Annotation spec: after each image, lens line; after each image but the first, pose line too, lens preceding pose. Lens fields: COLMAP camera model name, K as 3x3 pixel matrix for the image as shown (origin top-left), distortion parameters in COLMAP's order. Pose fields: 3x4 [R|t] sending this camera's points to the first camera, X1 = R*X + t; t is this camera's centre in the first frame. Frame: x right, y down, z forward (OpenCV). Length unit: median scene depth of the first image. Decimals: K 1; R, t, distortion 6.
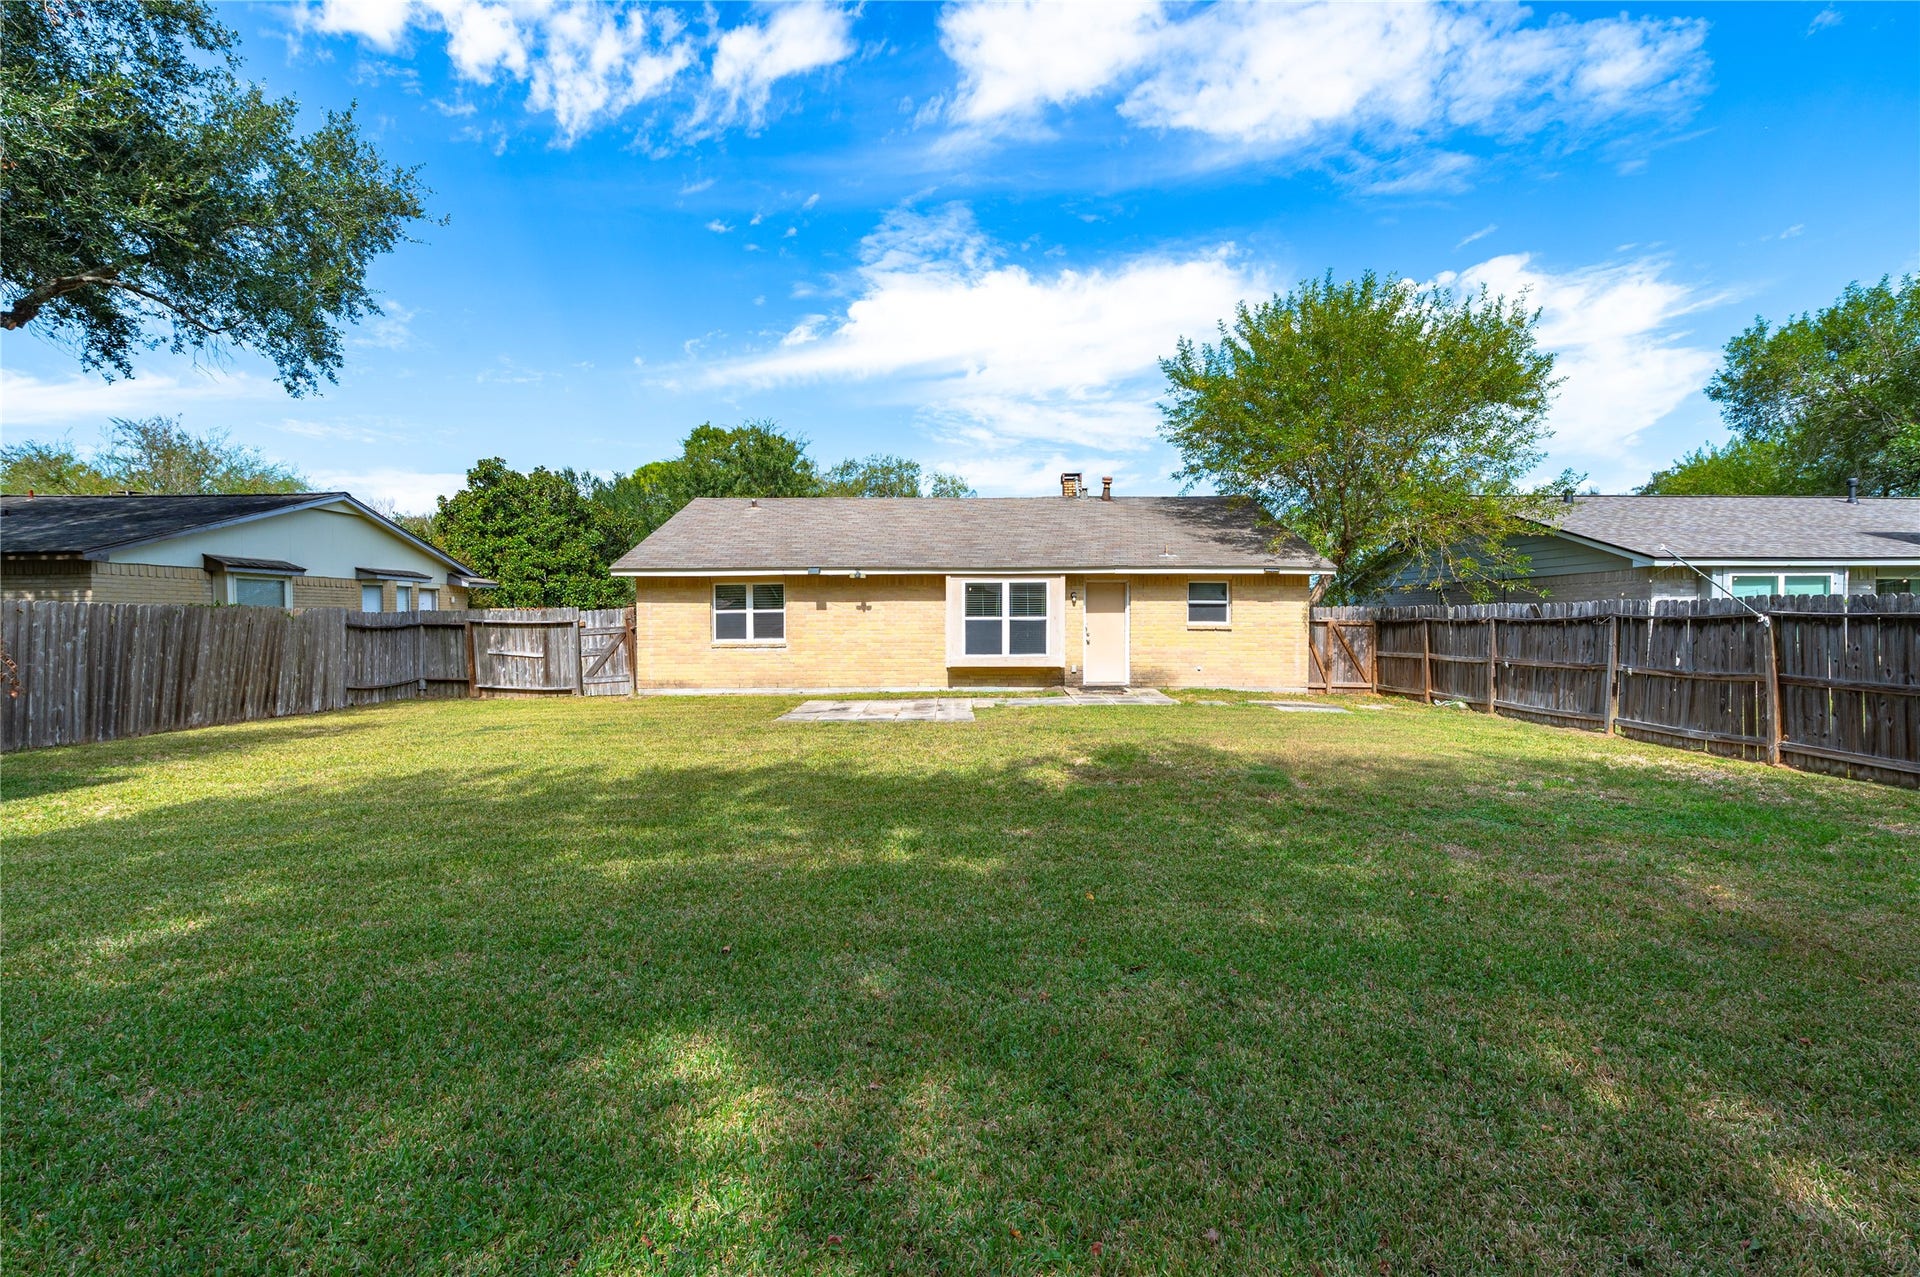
lens RADIAL K [[806.7, 0, 969.0], [0, 806.7, 631.0], [0, 0, 1]] dist [-0.000450, -0.000149]
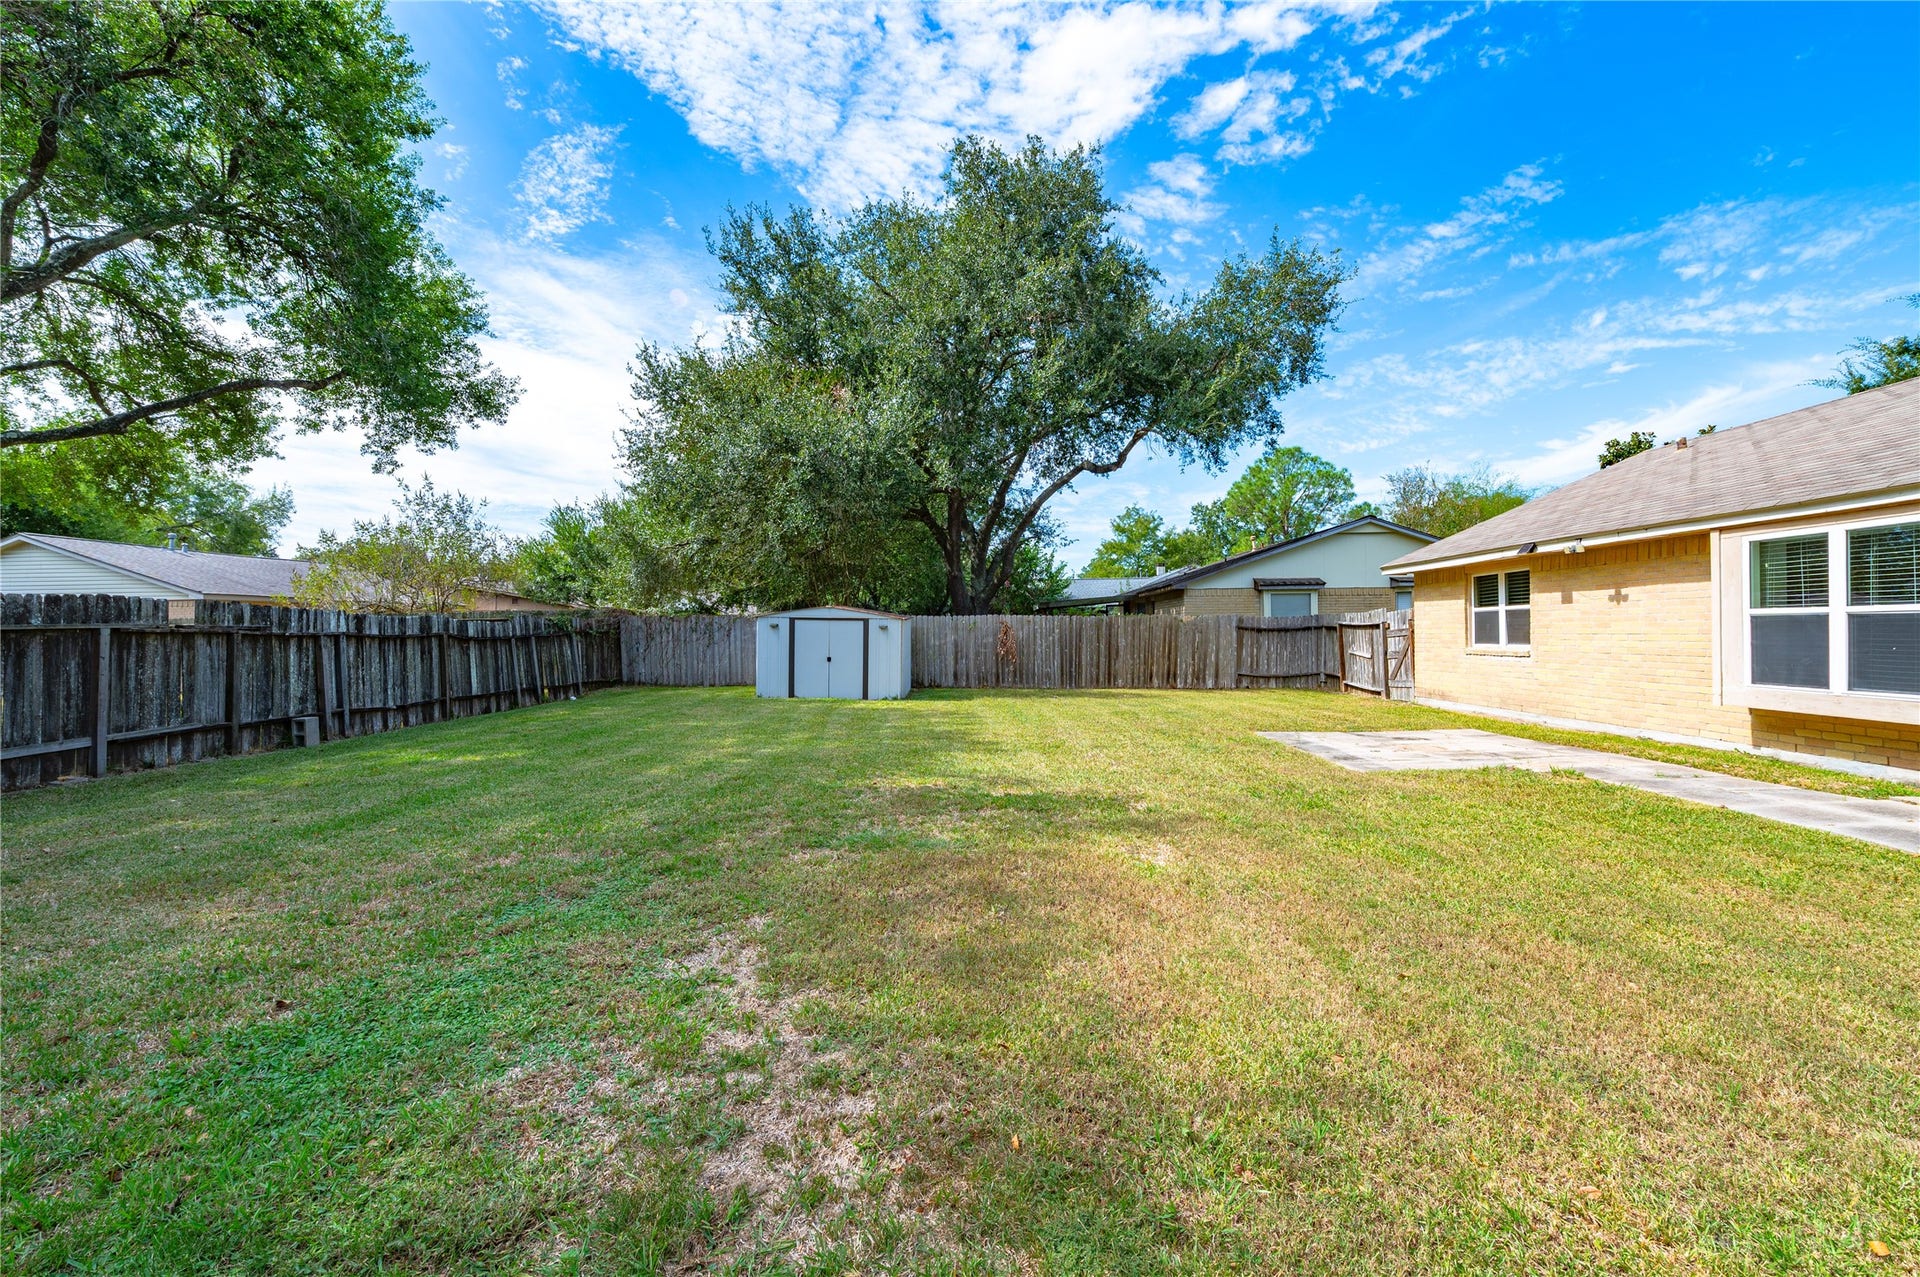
lens RADIAL K [[778.8, 0, 961.7], [0, 778.8, 659.5], [0, 0, 1]] dist [-0.001392, -0.003064]
pose [[-0.032223, 0.039984, -0.998681, 0.478147], [-0.004457, 0.999184, 0.040148, -0.003138], [0.999471, 0.005745, -0.032019, 0.510681]]
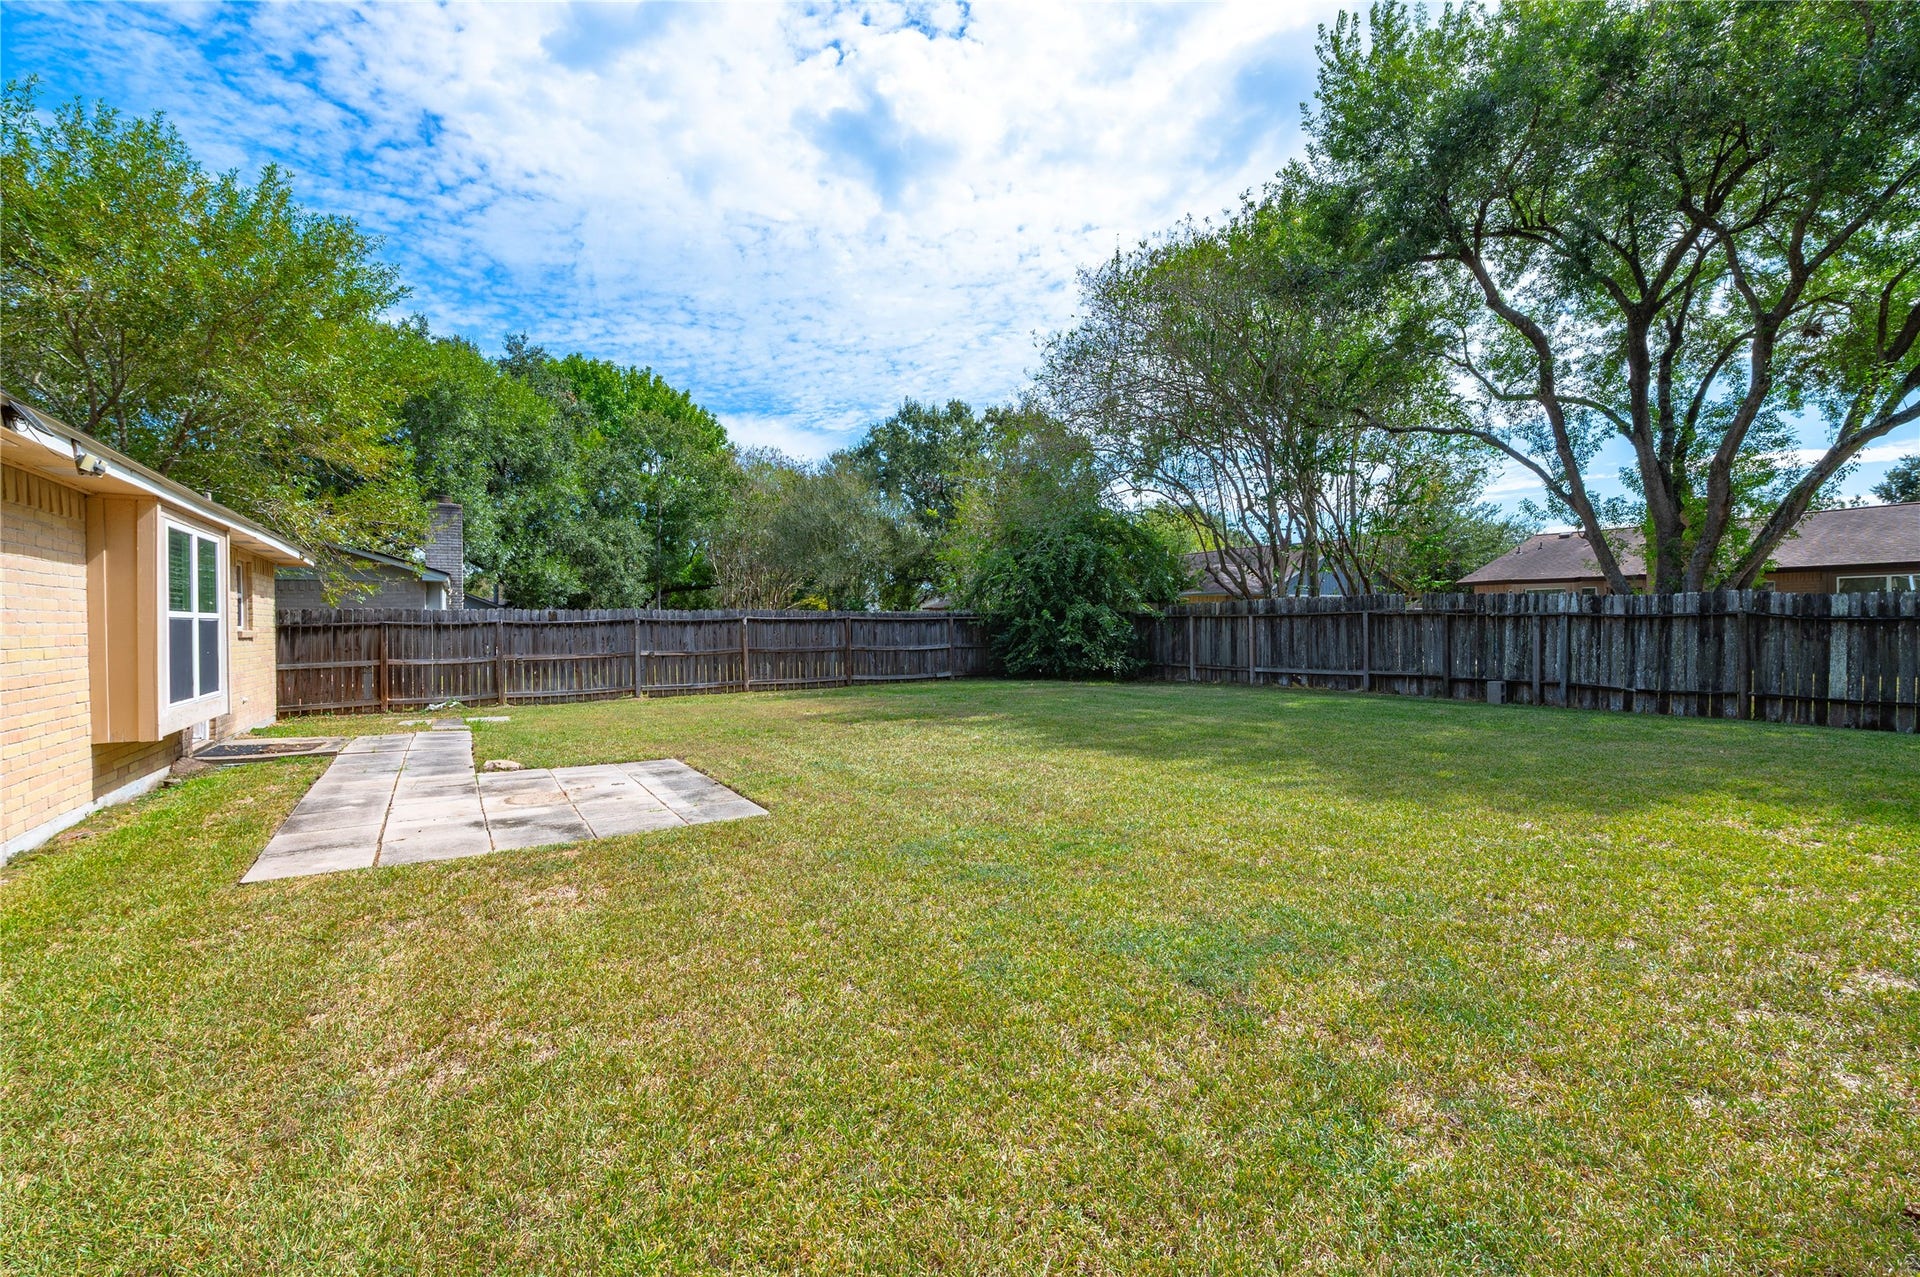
lens RADIAL K [[806.7, 0, 969.0], [0, 806.7, 631.0], [0, 0, 1]] dist [-0.000450, -0.000149]
pose [[-0.526652, -0.001882, 0.850079, -0.538998], [0.022534, 0.999615, 0.016173, -0.004791], [-0.849782, 0.027673, -0.526407, 0.846365]]
